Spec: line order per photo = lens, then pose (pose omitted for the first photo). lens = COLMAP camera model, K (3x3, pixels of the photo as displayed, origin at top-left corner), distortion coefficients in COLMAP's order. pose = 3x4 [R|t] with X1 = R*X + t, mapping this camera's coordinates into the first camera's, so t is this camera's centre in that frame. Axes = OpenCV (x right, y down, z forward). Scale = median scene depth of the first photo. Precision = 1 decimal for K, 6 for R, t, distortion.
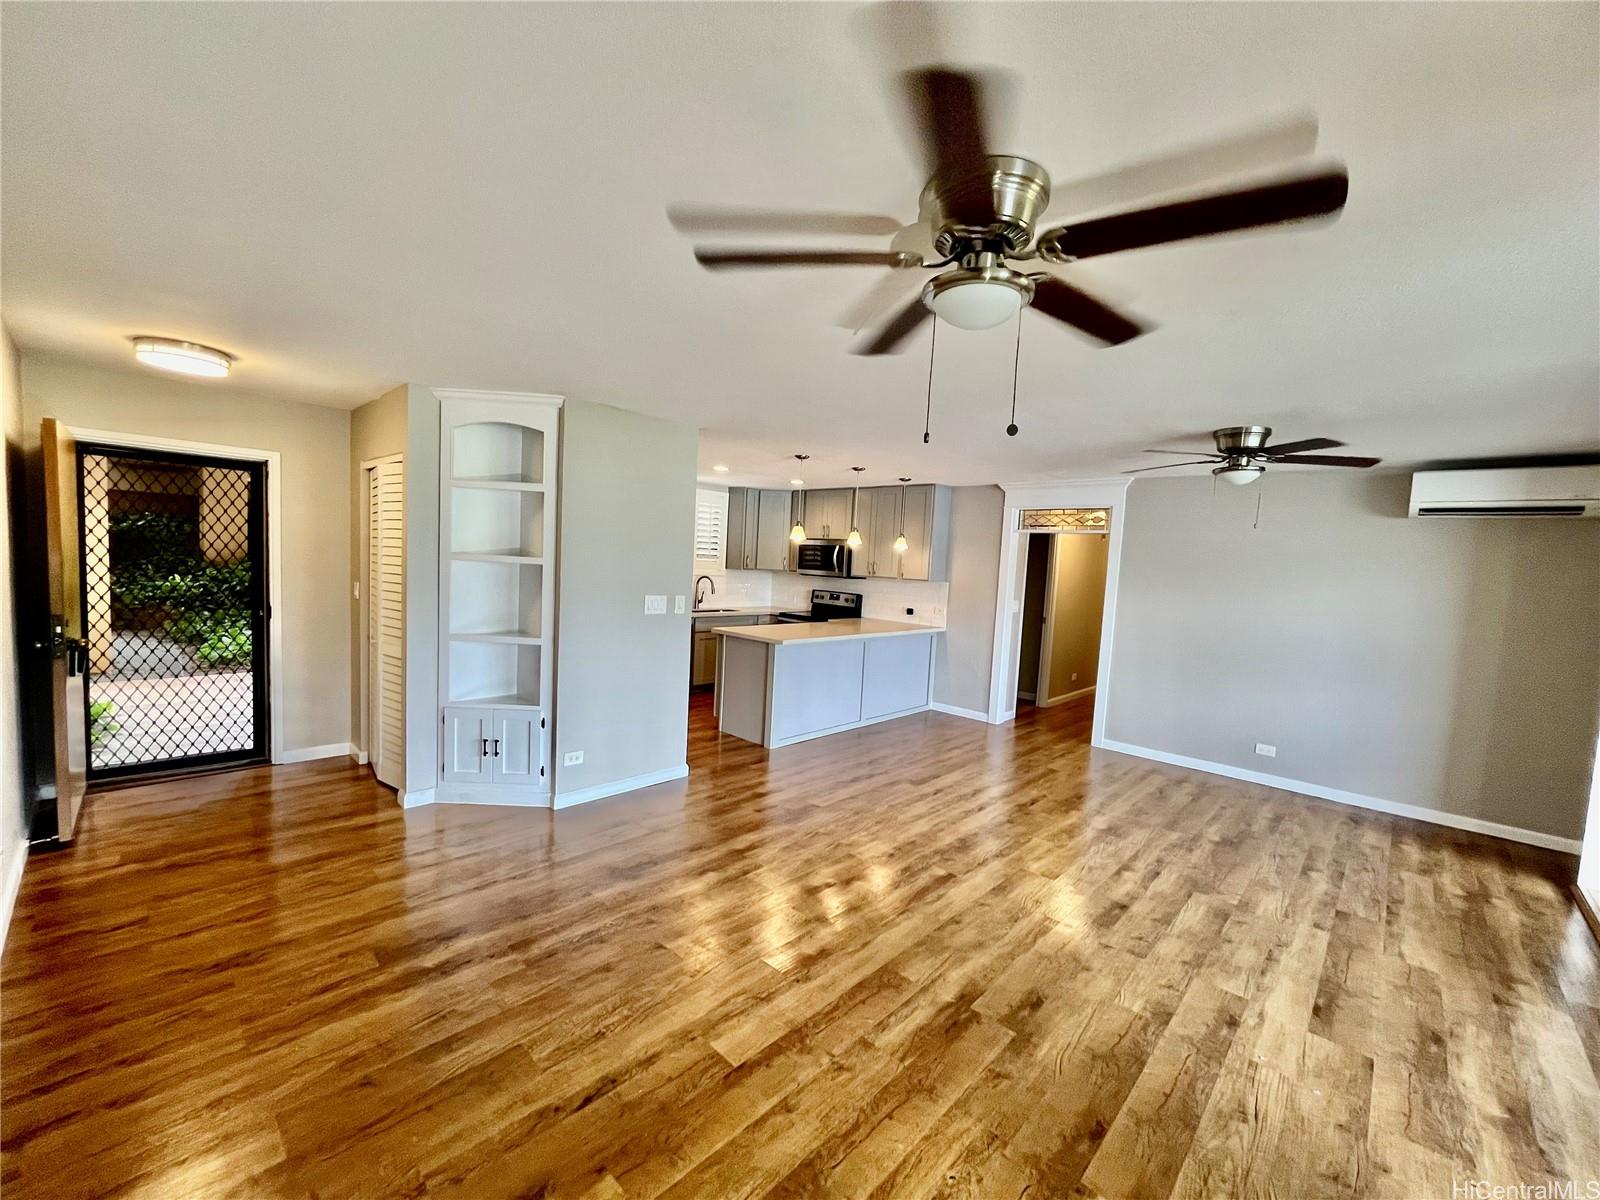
lens RADIAL K [[647.1, 0, 808.4], [0, 647.1, 608.9], [0, 0, 1]] dist [-0.001543, -0.000493]
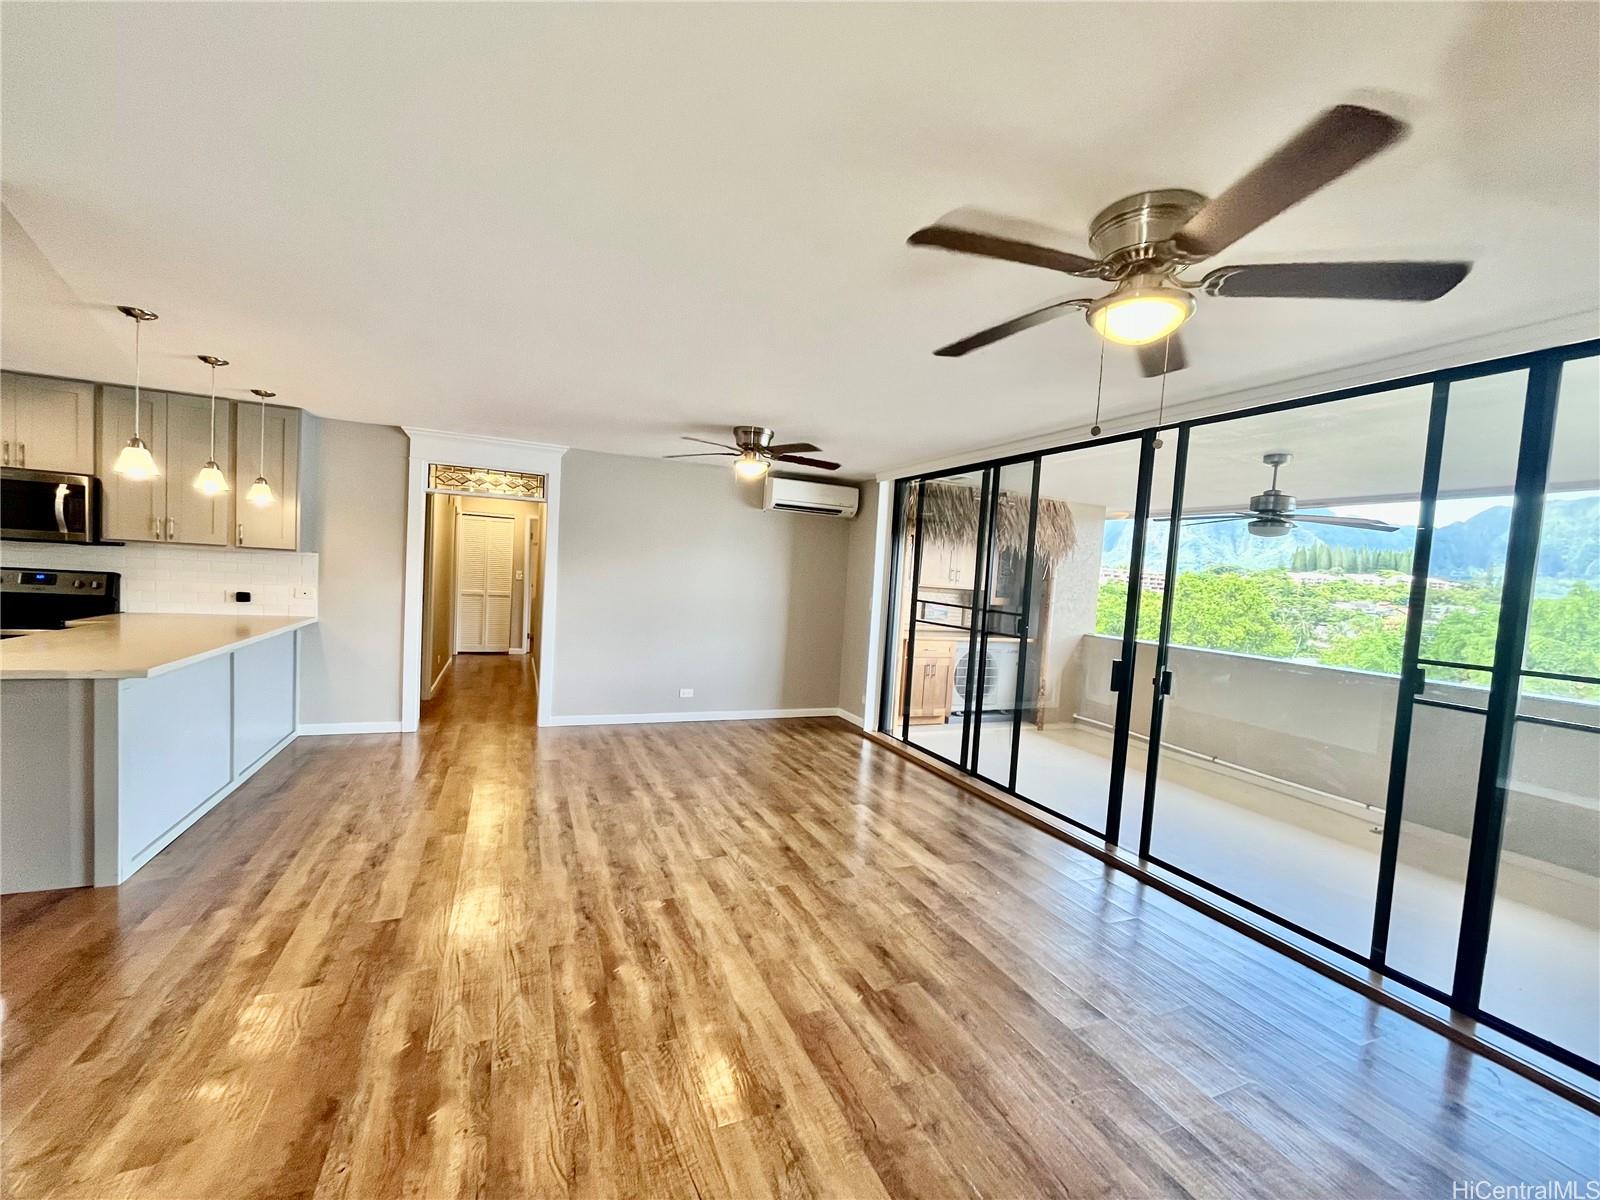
lens RADIAL K [[647.1, 0, 793.4], [0, 647.1, 606.0], [0, 0, 1]] dist [-0.001543, -0.000493]
pose [[0.402898, -0.075551, 0.912121, -0.418197], [0.028807, 0.997140, 0.069868, -0.031986], [-0.914792, -0.001874, 0.403922, 0.445272]]
